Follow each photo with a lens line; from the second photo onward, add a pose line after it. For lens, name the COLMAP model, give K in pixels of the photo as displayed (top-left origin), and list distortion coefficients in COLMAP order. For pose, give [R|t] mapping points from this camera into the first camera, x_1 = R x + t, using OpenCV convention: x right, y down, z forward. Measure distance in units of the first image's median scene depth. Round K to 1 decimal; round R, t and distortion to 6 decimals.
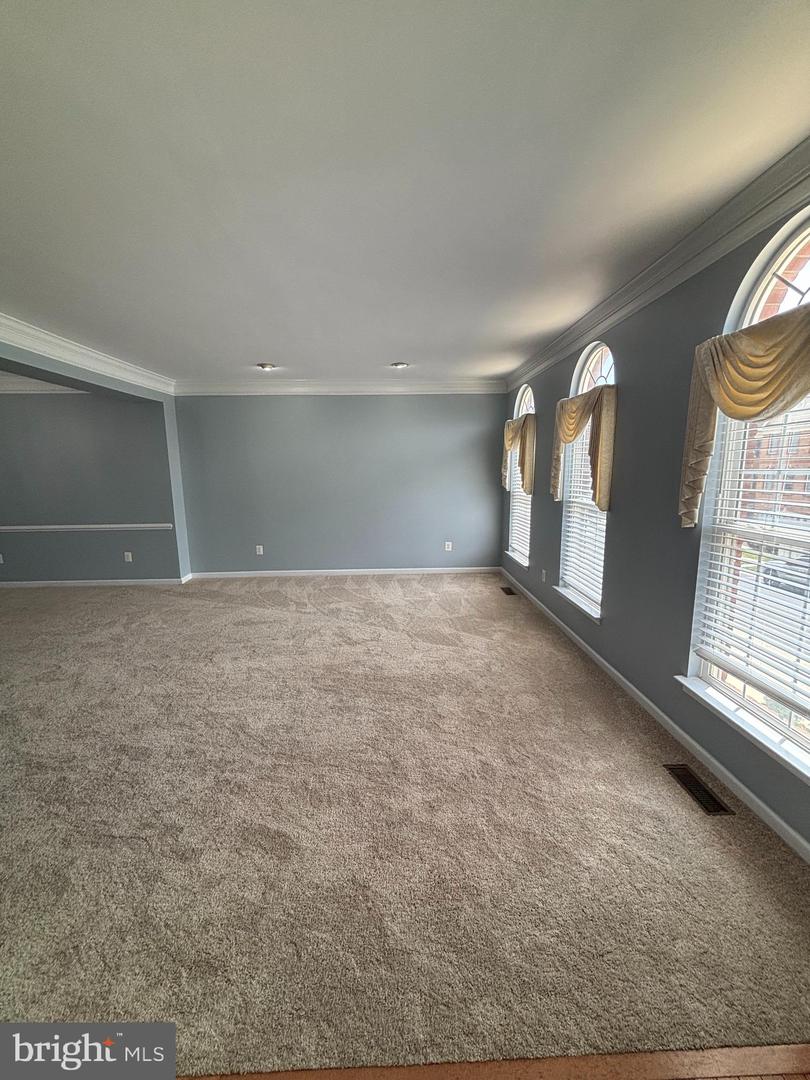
lens RADIAL K [[435.1, 0, 405.2], [0, 435.1, 539.5], [0, 0, 1]] dist [0.002183, -0.000292]
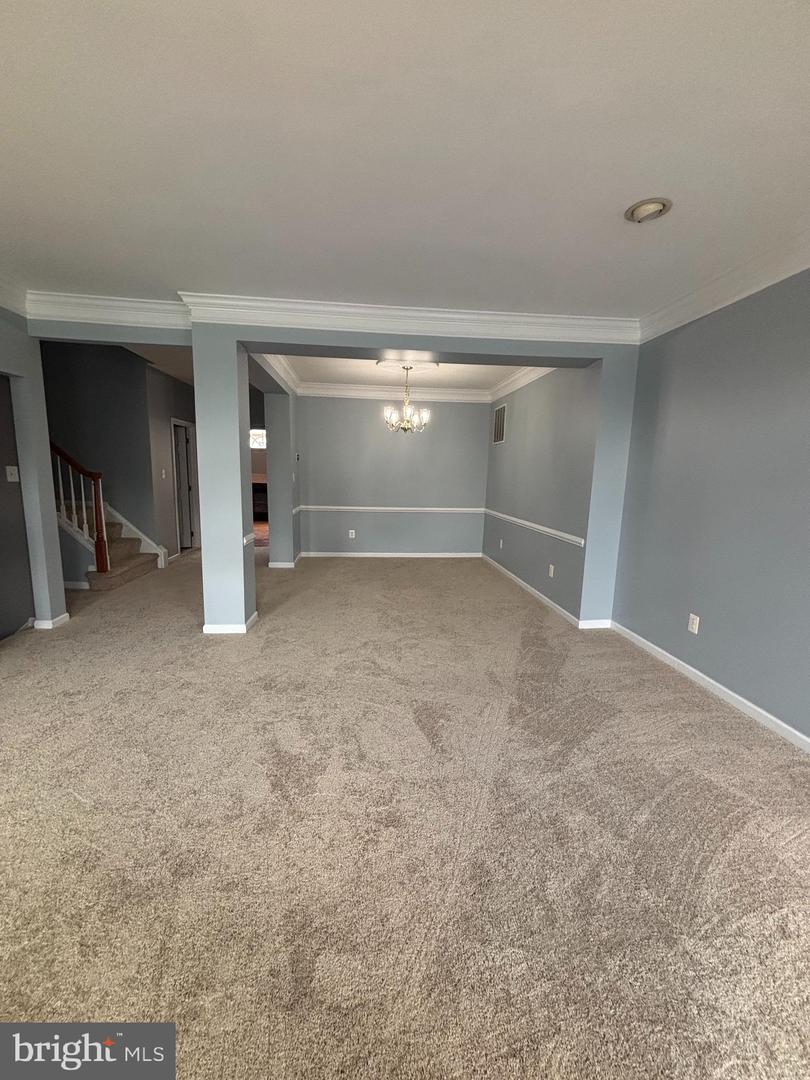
lens RADIAL K [[435.1, 0, 403.7], [0, 435.1, 538.9], [0, 0, 1]] dist [0.002183, -0.000292]
pose [[0.081613, 0.175381, -0.981112, 0.127569], [-0.191833, 0.968754, 0.157214, -0.099776], [0.978028, 0.175379, 0.112706, 0.712655]]
